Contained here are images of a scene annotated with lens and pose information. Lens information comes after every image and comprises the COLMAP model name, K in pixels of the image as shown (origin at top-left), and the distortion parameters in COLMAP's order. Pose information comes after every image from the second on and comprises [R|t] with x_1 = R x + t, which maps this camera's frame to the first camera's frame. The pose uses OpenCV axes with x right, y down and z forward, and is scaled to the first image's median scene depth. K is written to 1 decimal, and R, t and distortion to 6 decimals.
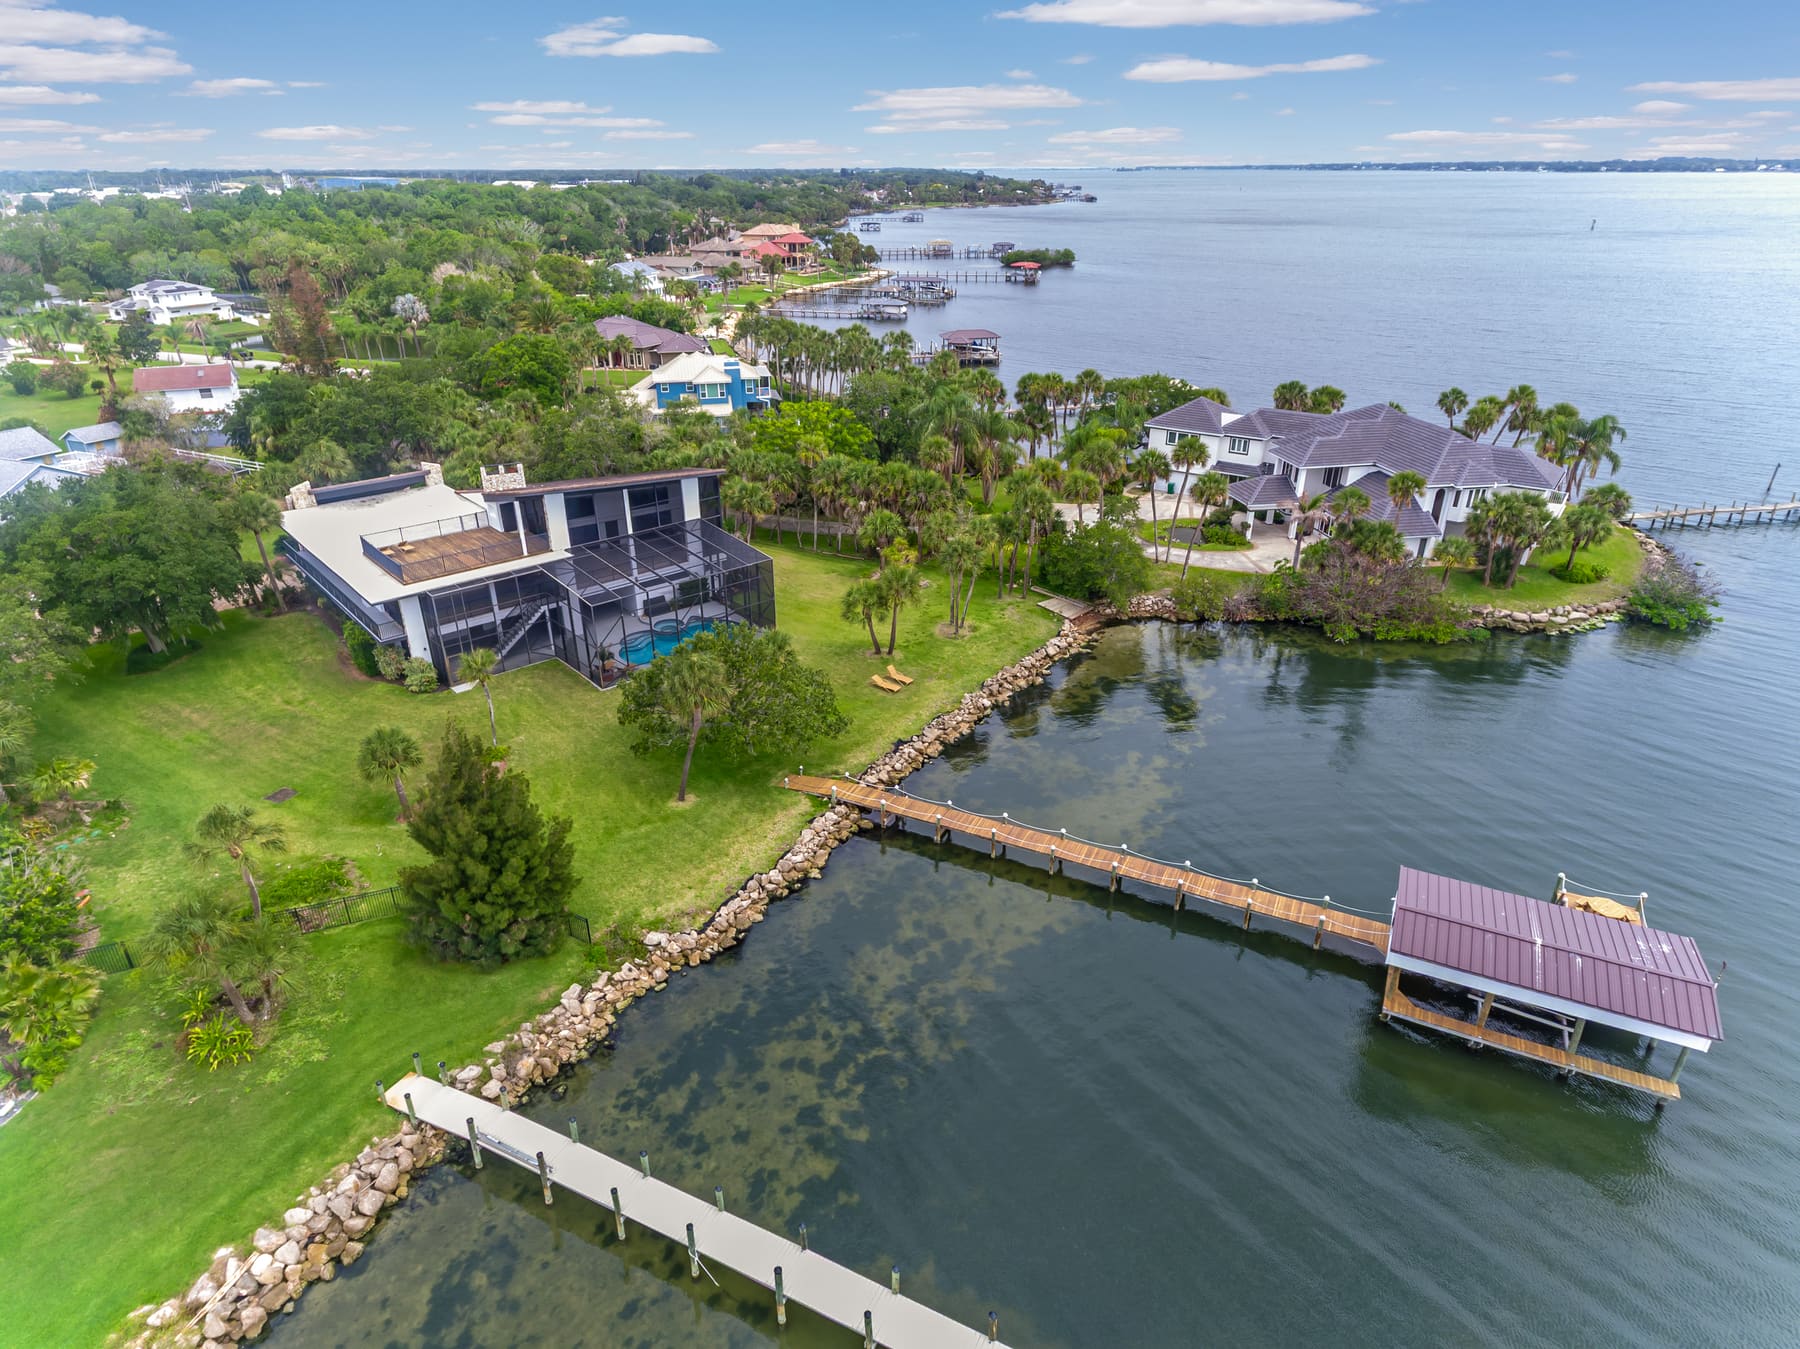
lens RADIAL K [[1050.7, 0, 891.9], [0, 1050.7, 670.6], [0, 0, 1]] dist [0.023992, -0.000377]
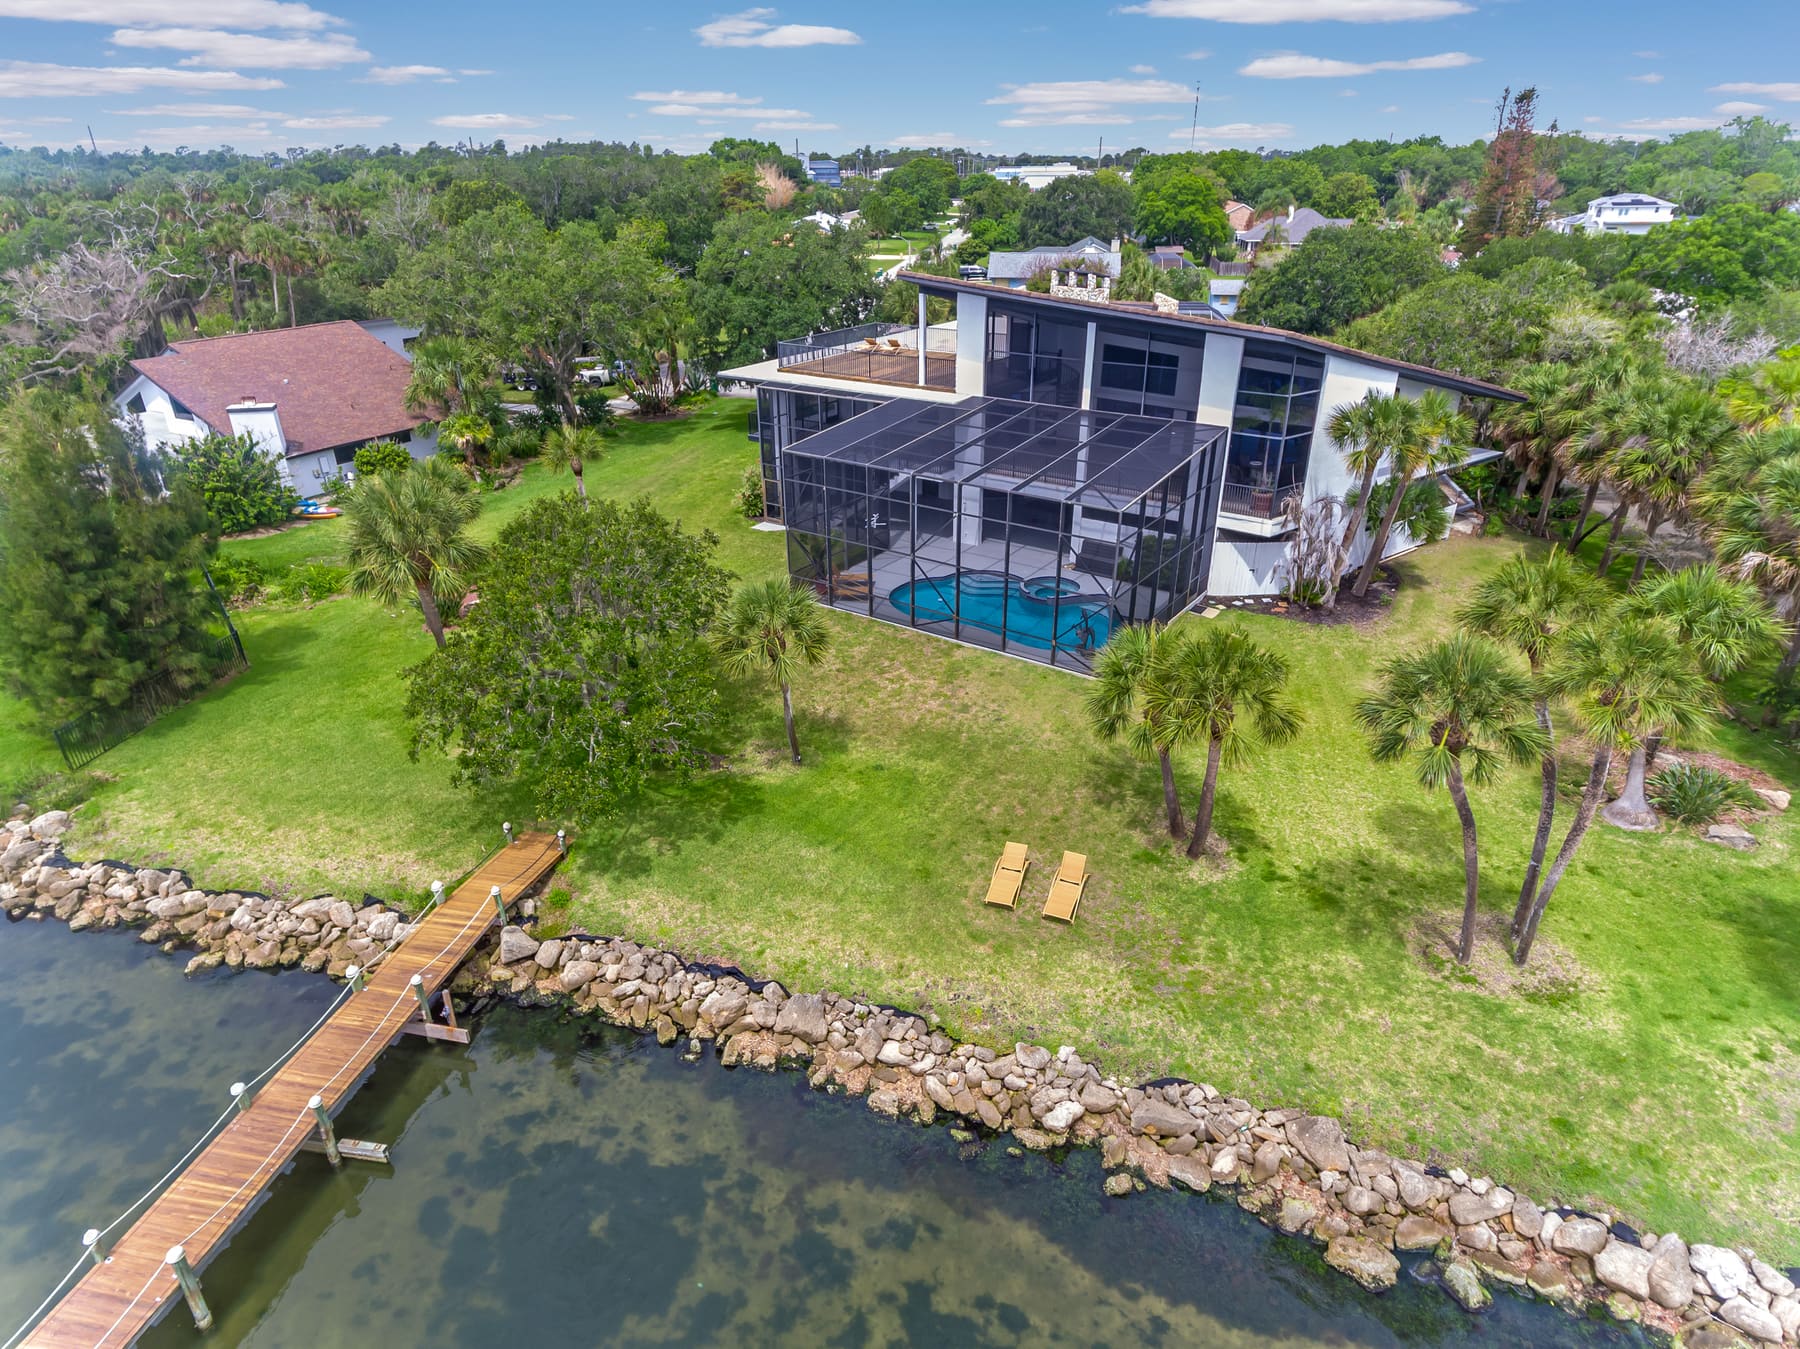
lens RADIAL K [[1050.7, 0, 891.9], [0, 1050.7, 670.6], [0, 0, 1]] dist [0.023992, -0.000377]
pose [[0.254363, 0.424739, -0.868848, 0.247558], [-0.412229, 0.860313, 0.299882, -0.129419], [0.874853, 0.281885, 0.393921, 0.698529]]
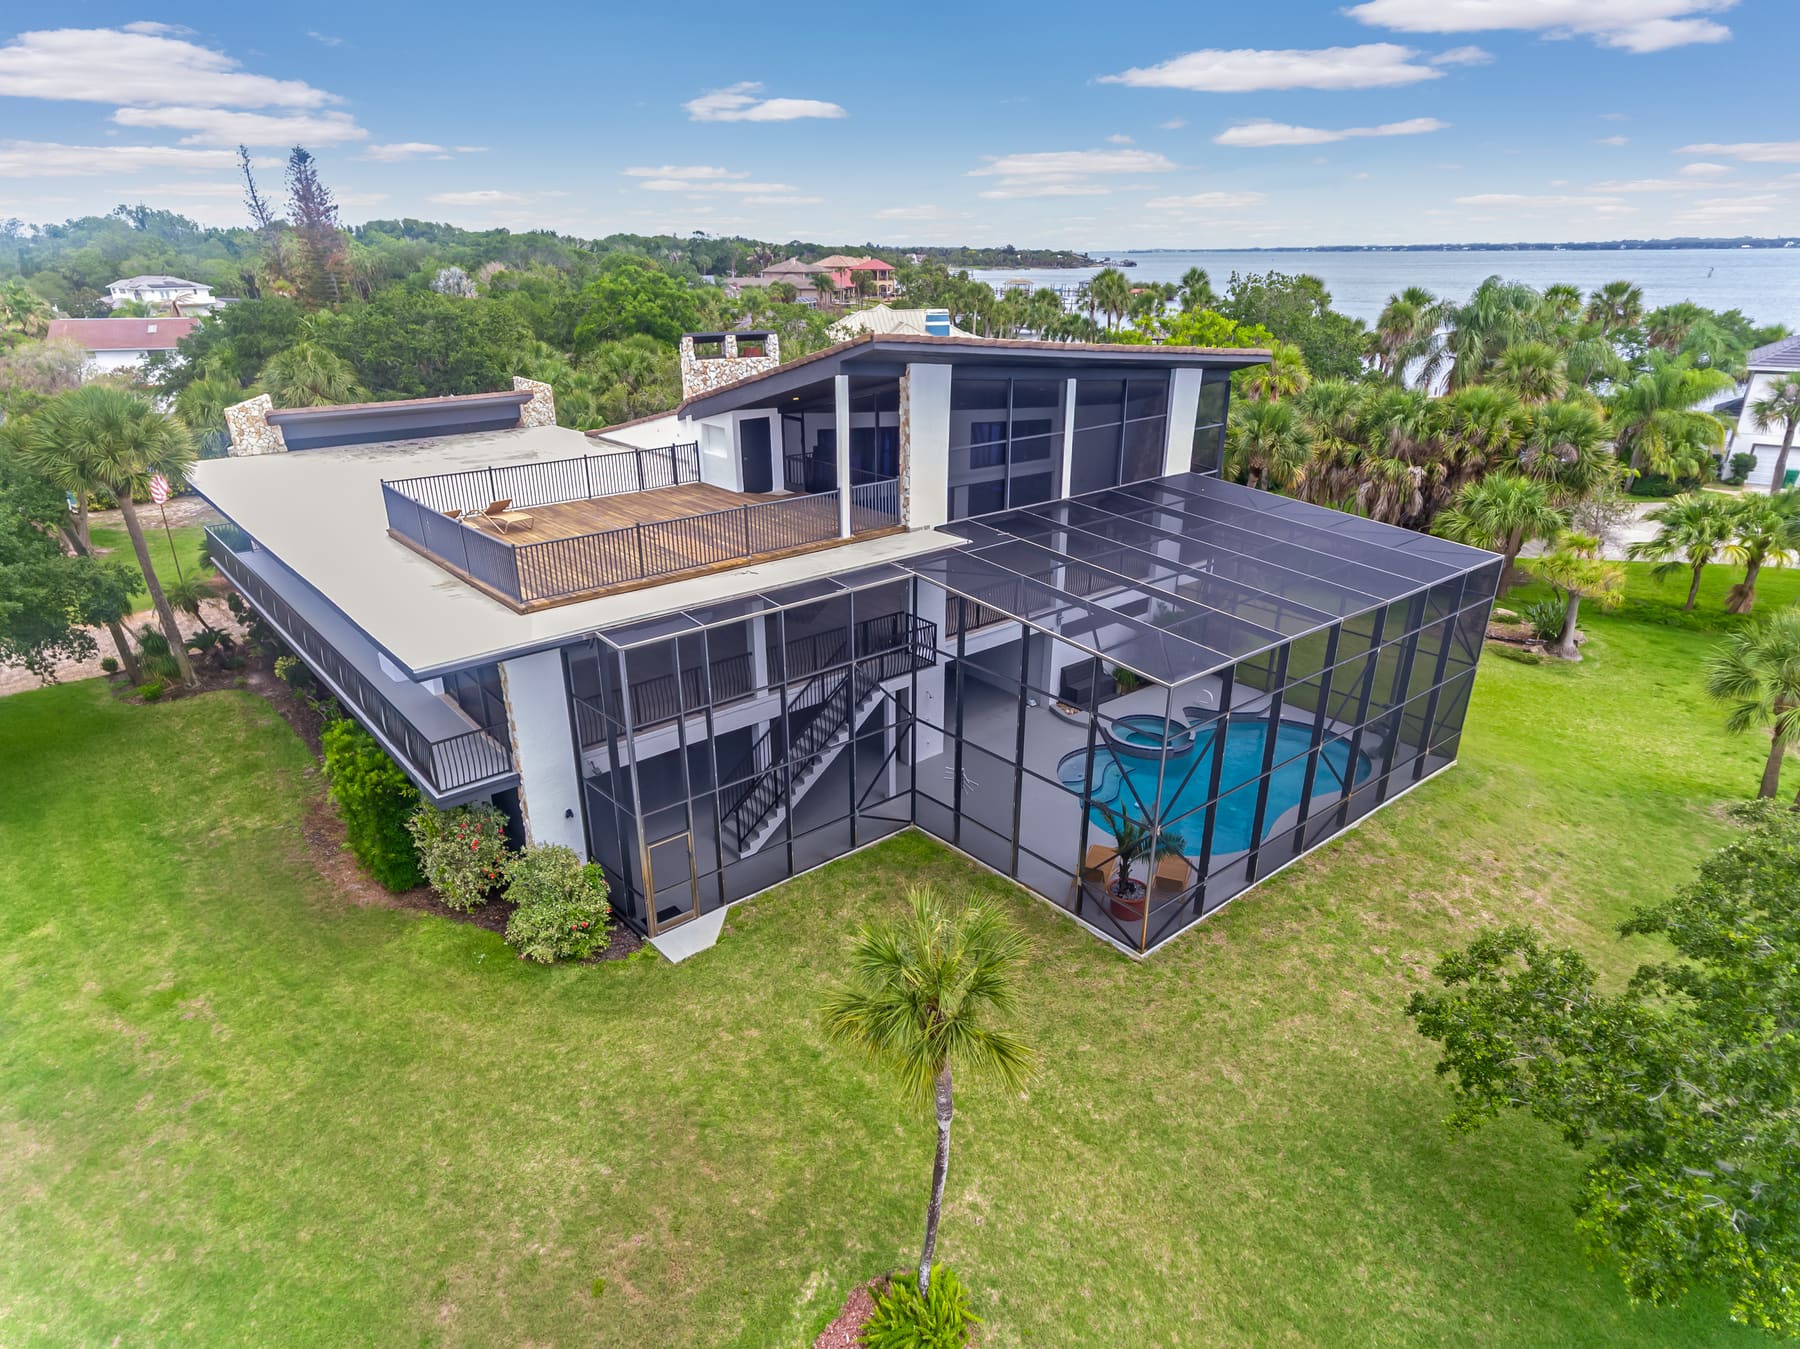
lens RADIAL K [[1048.4, 0, 894.6], [0, 1048.4, 675.7], [0, 0, 1]] dist [0.029154, 0.002061]
pose [[0.999941, 0.007793, -0.007577, -0.293240], [-0.008239, 0.998123, -0.060692, -0.037754], [0.007090, 0.060751, 0.998128, 0.582817]]
